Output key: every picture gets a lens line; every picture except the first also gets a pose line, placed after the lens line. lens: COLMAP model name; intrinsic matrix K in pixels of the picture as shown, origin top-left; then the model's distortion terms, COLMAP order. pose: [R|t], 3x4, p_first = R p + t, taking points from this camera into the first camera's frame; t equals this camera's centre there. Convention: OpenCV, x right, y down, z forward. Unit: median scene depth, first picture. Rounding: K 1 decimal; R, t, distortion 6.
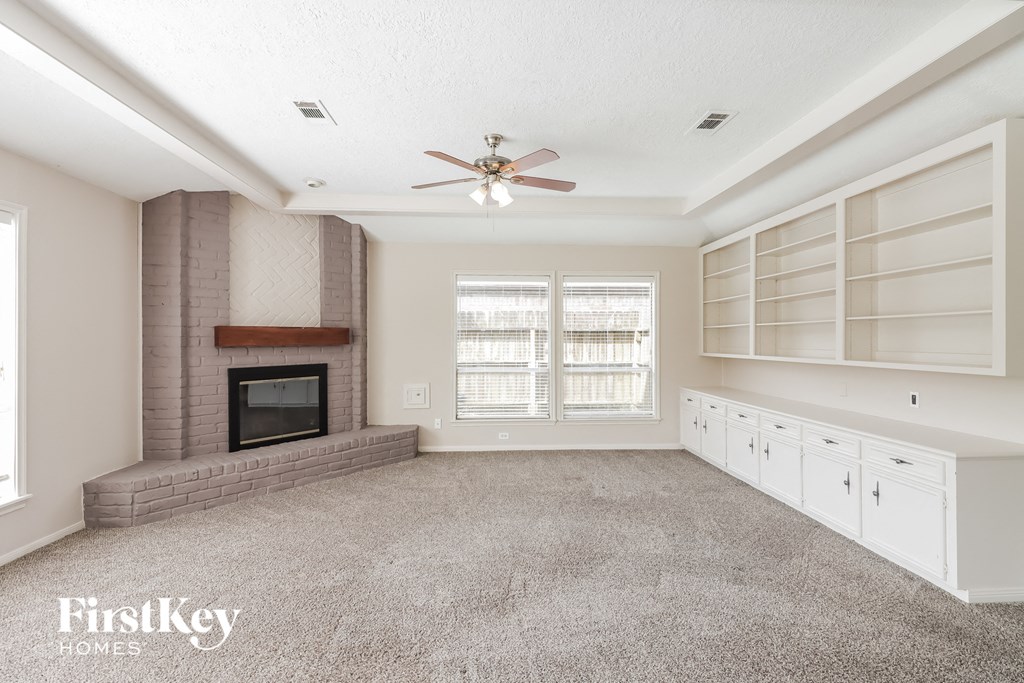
lens RADIAL K [[481.1, 0, 510.5], [0, 481.1, 340.4], [0, 0, 1]] dist [0.014953, -0.003142]
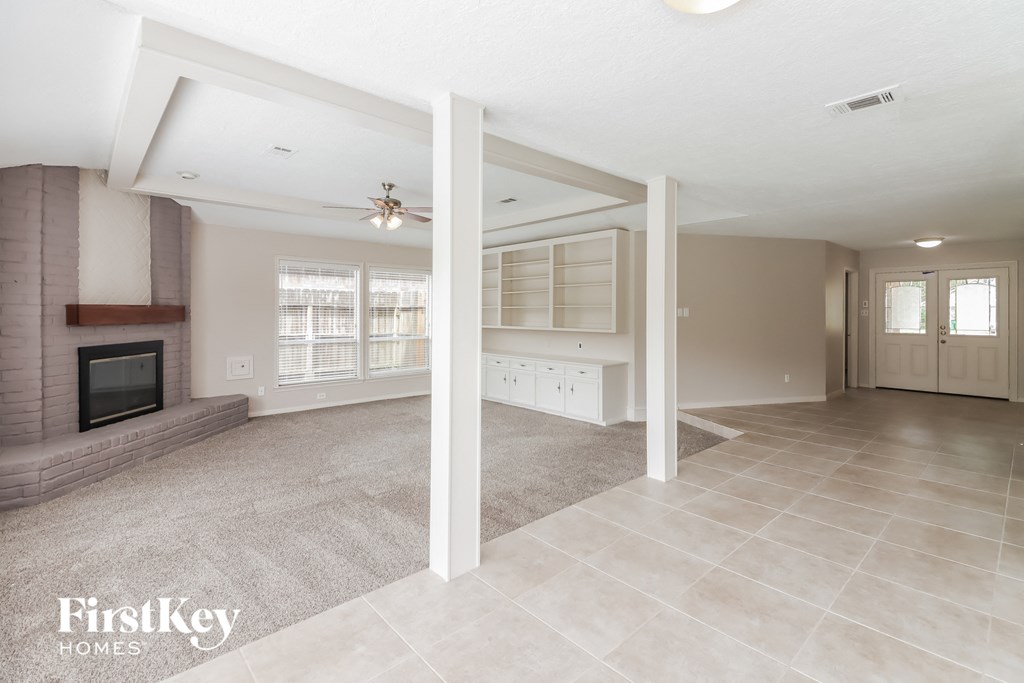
lens RADIAL K [[481.1, 0, 525.8], [0, 481.1, 314.2], [0, 0, 1]] dist [0.014953, -0.003142]
pose [[0.771337, 0.000357, 0.636427, -0.504510], [-0.003103, 0.999990, 0.003199, -0.015600], [-0.636420, -0.004442, 0.771330, -0.337409]]
